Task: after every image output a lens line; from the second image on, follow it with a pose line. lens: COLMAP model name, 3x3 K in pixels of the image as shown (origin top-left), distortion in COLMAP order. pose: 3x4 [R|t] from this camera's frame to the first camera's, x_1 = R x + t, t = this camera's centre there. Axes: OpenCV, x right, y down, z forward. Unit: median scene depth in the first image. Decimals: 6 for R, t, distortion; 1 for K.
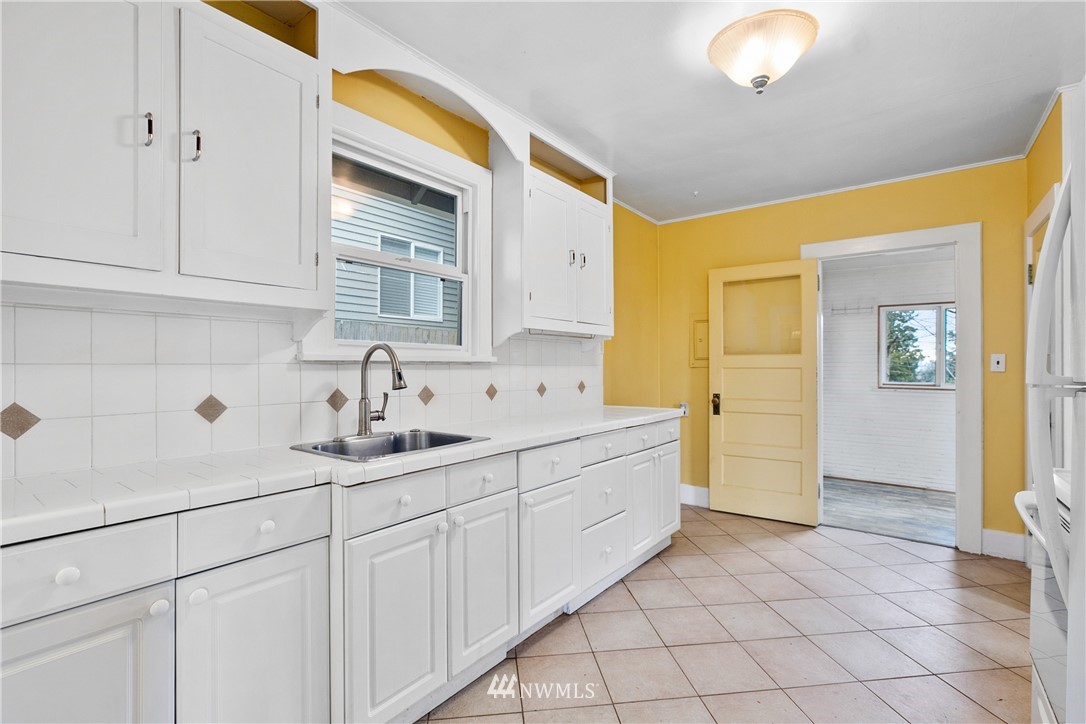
lens RADIAL K [[497.2, 0, 544.5], [0, 497.2, 369.0], [0, 0, 1]] dist [-0.013072, 0.004850]
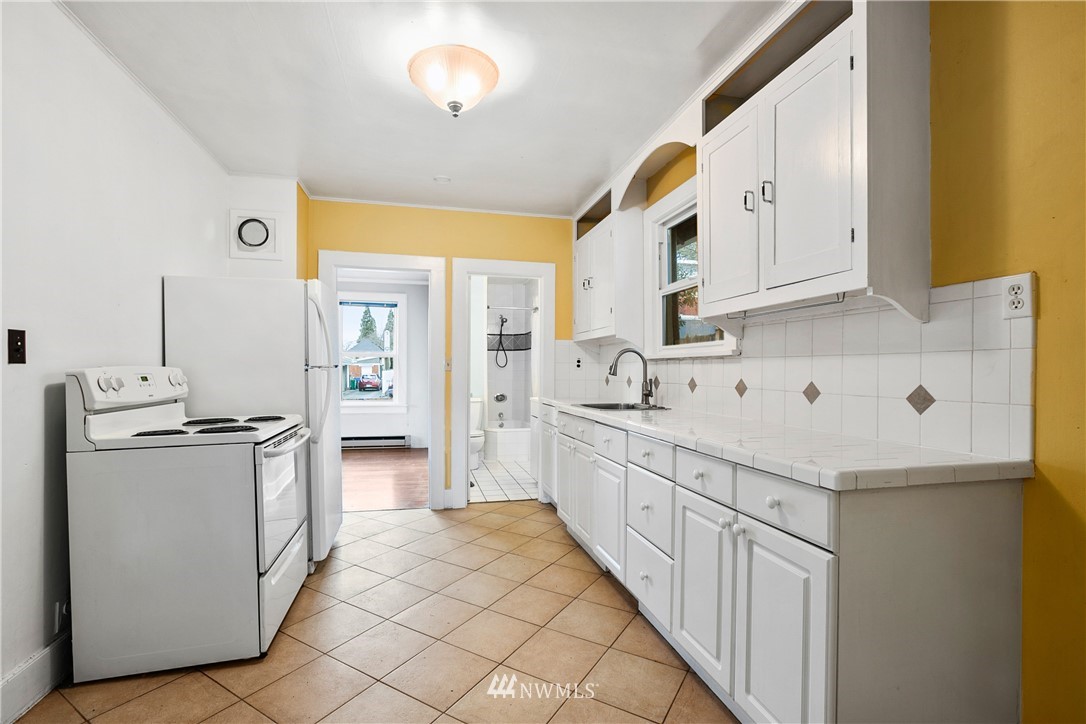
lens RADIAL K [[497.2, 0, 539.6], [0, 497.2, 366.4], [0, 0, 1]] dist [-0.013072, 0.004850]
pose [[-0.634646, 0.003340, -0.772796, 0.955671], [0.002741, 0.999994, 0.002071, 0.004868], [0.772798, -0.000804, -0.634651, 1.497276]]
